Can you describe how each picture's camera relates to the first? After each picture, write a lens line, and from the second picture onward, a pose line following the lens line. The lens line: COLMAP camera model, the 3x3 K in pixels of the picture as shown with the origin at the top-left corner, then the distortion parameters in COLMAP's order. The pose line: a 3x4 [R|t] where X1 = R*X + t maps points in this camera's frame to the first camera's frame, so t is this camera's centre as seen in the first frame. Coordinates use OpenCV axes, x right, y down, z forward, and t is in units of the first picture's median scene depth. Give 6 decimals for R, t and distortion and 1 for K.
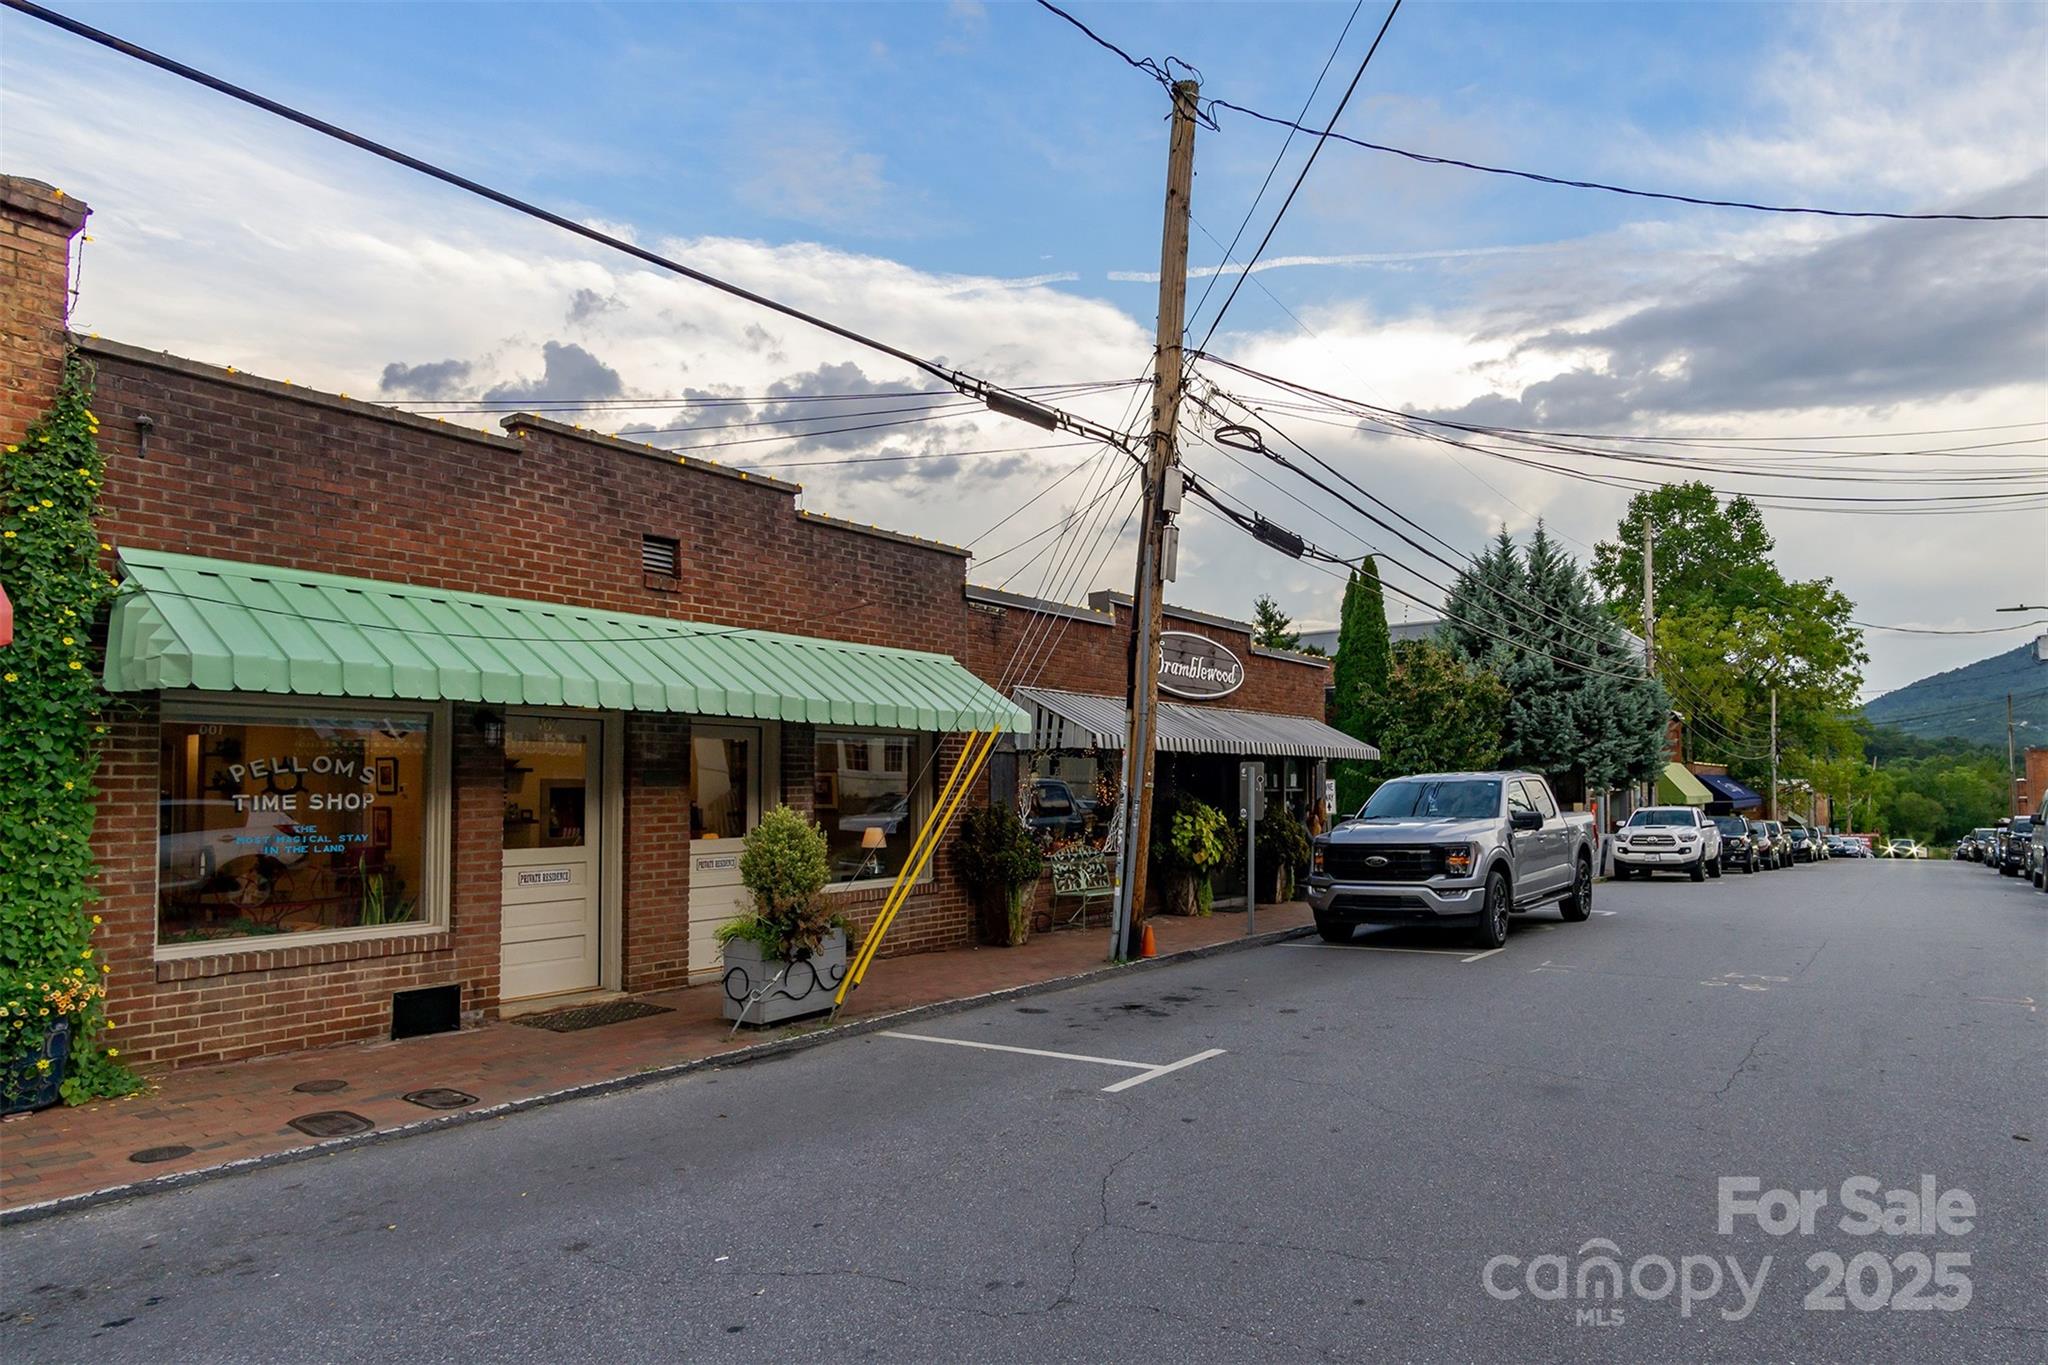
lens RADIAL K [[1077.1, 0, 1017.8], [0, 1077.1, 683.4], [0, 0, 1]] dist [0.002866, 0.001547]
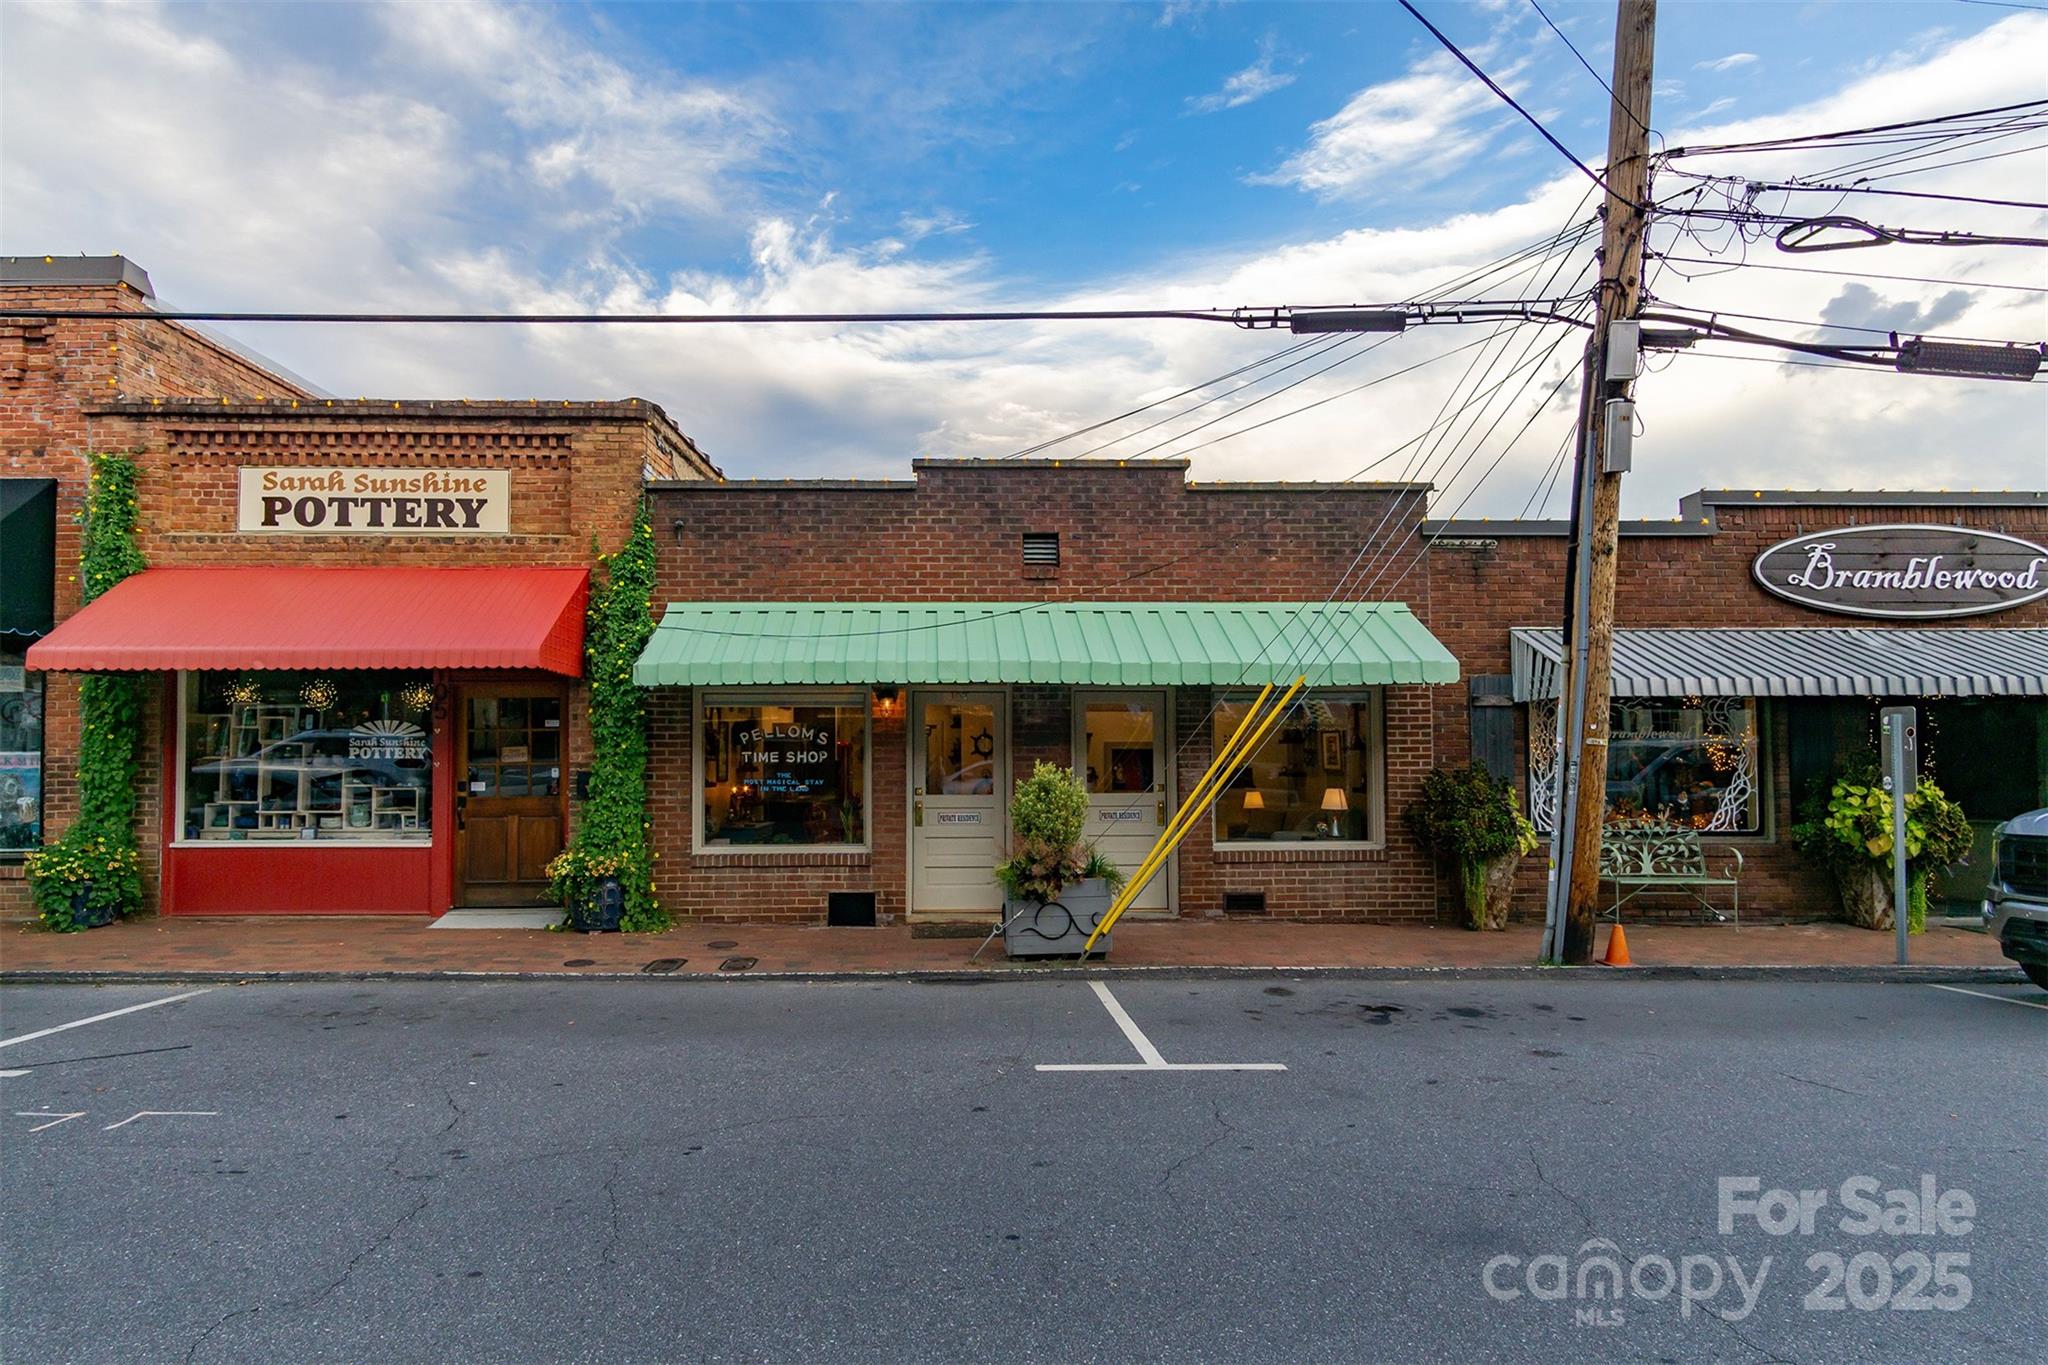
lens RADIAL K [[980.2, 0, 1024.0], [0, 980.2, 667.8], [0, 0, 1]] dist [0.003293, 0.000596]
pose [[0.665746, -0.066193, -0.743236, 0.494940], [0.073114, 0.997051, -0.023307, 0.037325], [0.742587, -0.038824, 0.668623, 0.302744]]
